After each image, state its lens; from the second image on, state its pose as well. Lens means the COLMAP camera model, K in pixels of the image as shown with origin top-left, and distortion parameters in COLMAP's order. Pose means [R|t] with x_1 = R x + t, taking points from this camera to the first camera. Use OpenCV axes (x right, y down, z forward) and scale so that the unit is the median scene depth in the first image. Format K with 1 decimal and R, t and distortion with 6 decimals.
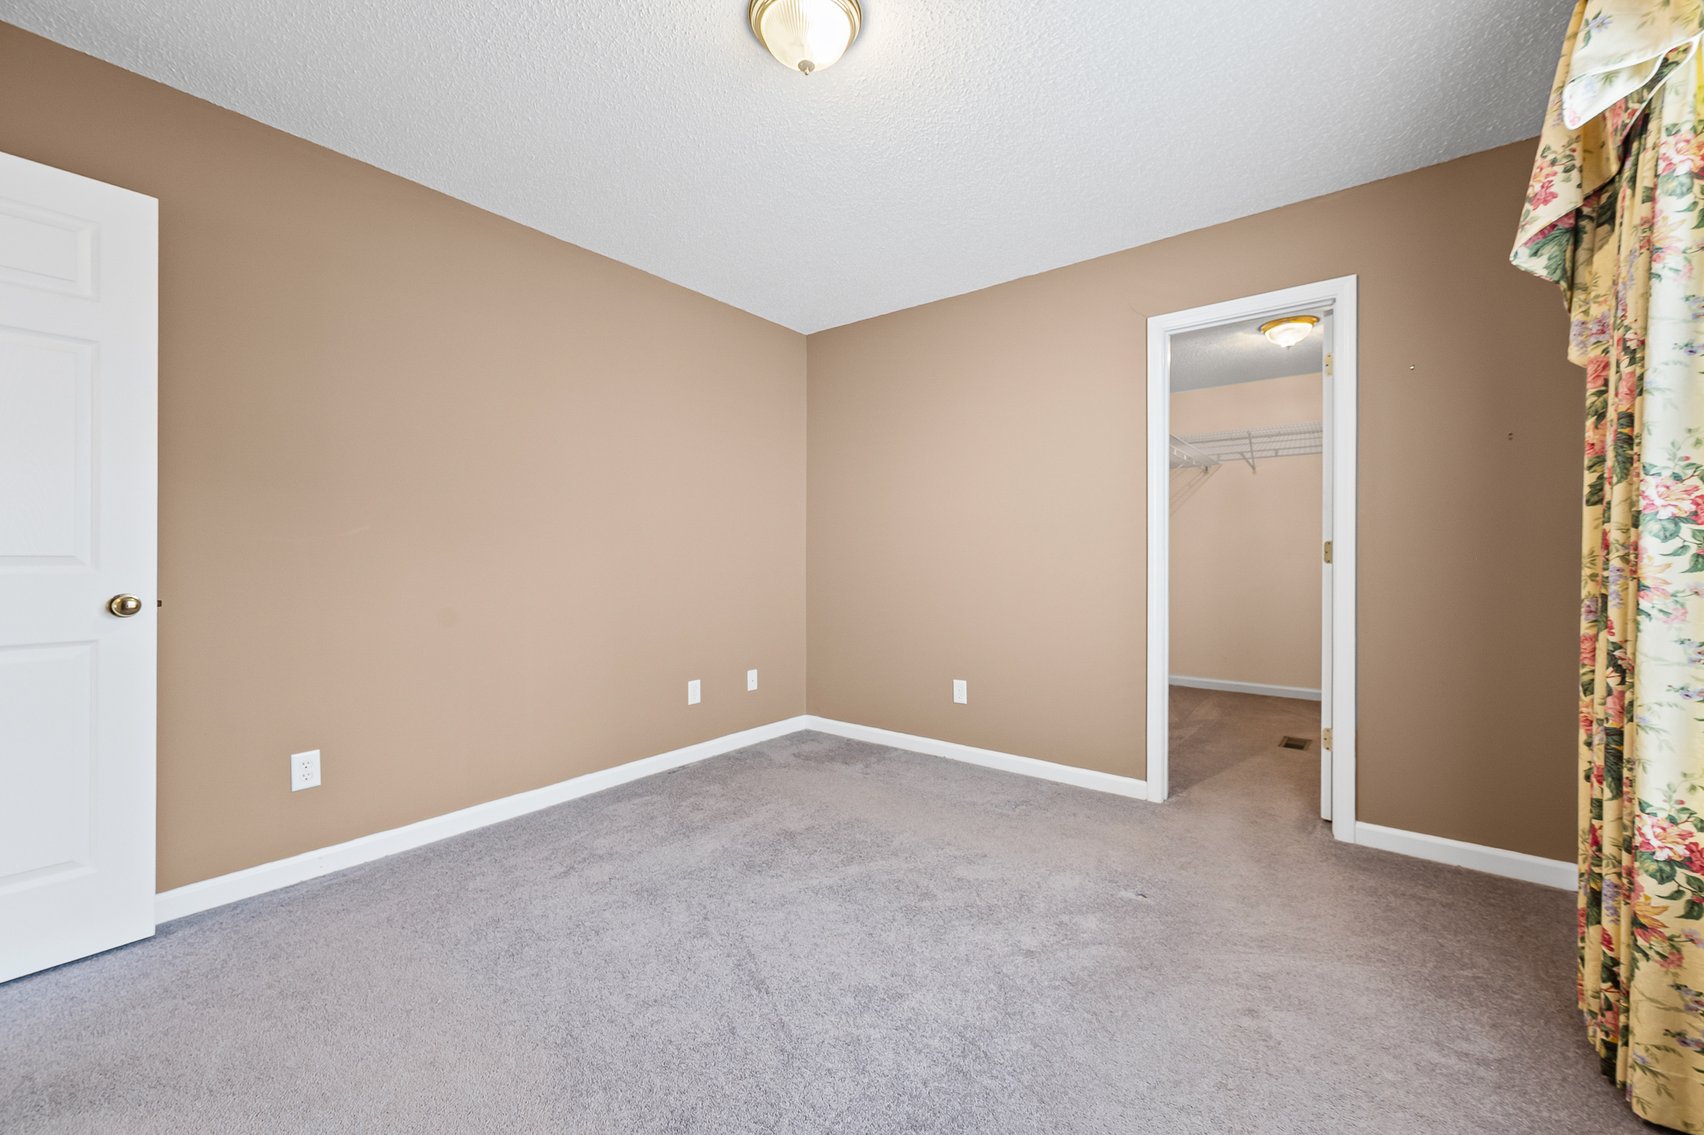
lens RADIAL K [[672.3, 0, 846.9], [0, 672.3, 562.3], [0, 0, 1]] dist [-0.000870, -0.000602]
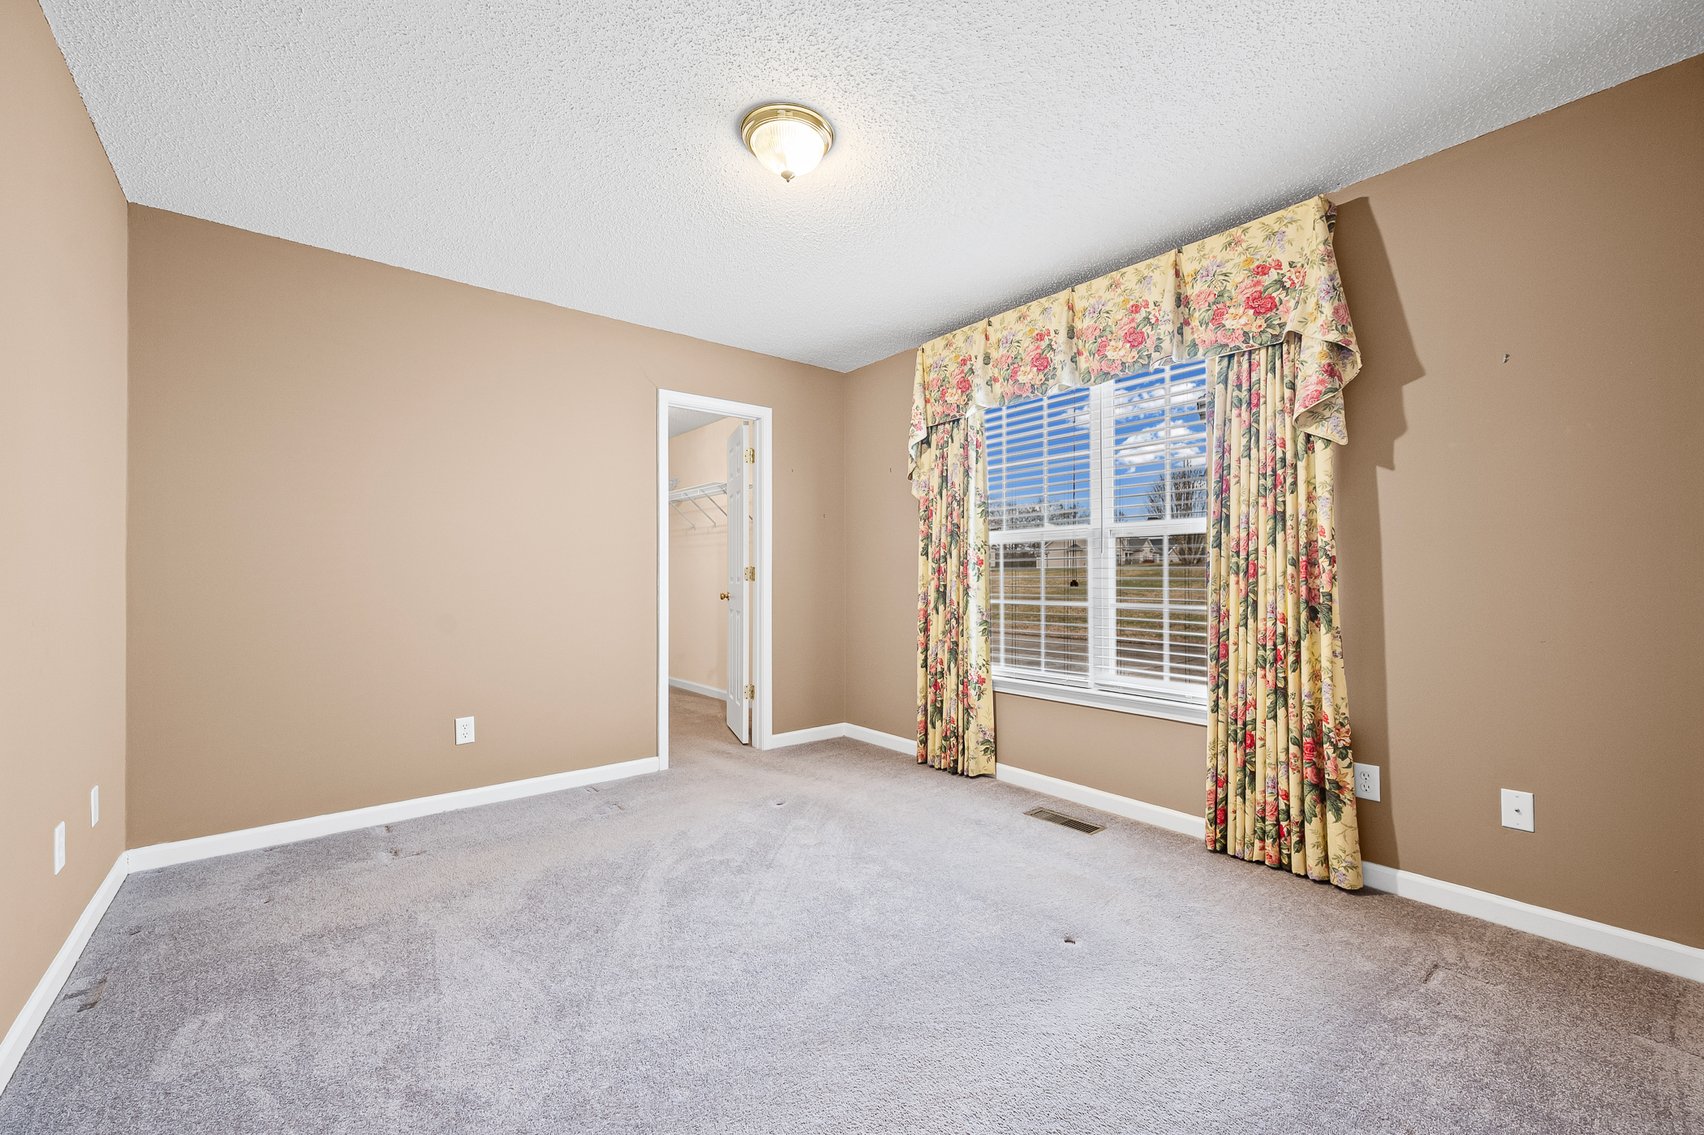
lens RADIAL K [[672.3, 0, 865.9], [0, 672.3, 577.1], [0, 0, 1]] dist [-0.000870, -0.000602]
pose [[0.217087, -0.005646, 0.976136, -0.899519], [0.009922, 0.999944, 0.003577, -0.012157], [-0.976102, 0.008908, 0.217131, 0.443571]]
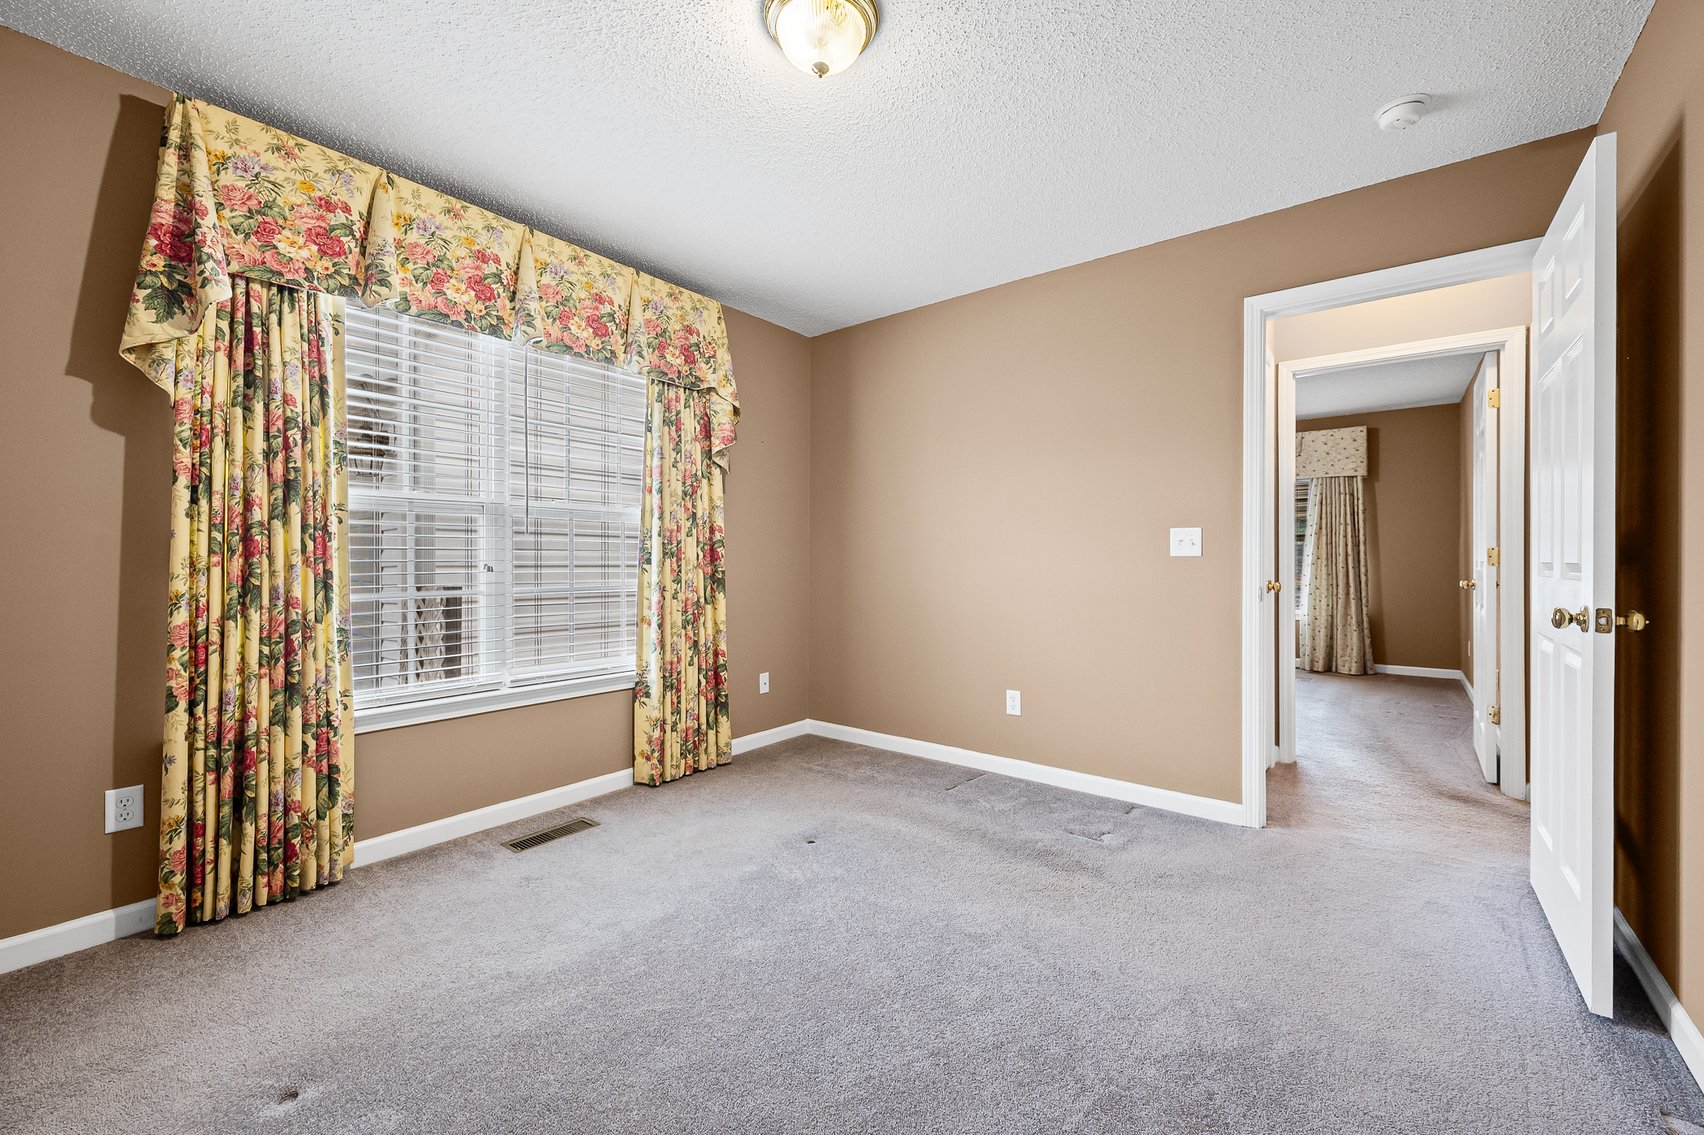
lens RADIAL K [[672.3, 0, 865.0], [0, 672.3, 556.4], [0, 0, 1]] dist [-0.000870, -0.000602]
pose [[-0.999895, -0.009735, 0.010730, -0.121669], [-0.009686, 0.999943, 0.004590, -0.019508], [-0.010774, 0.004486, -0.999932, 1.466128]]
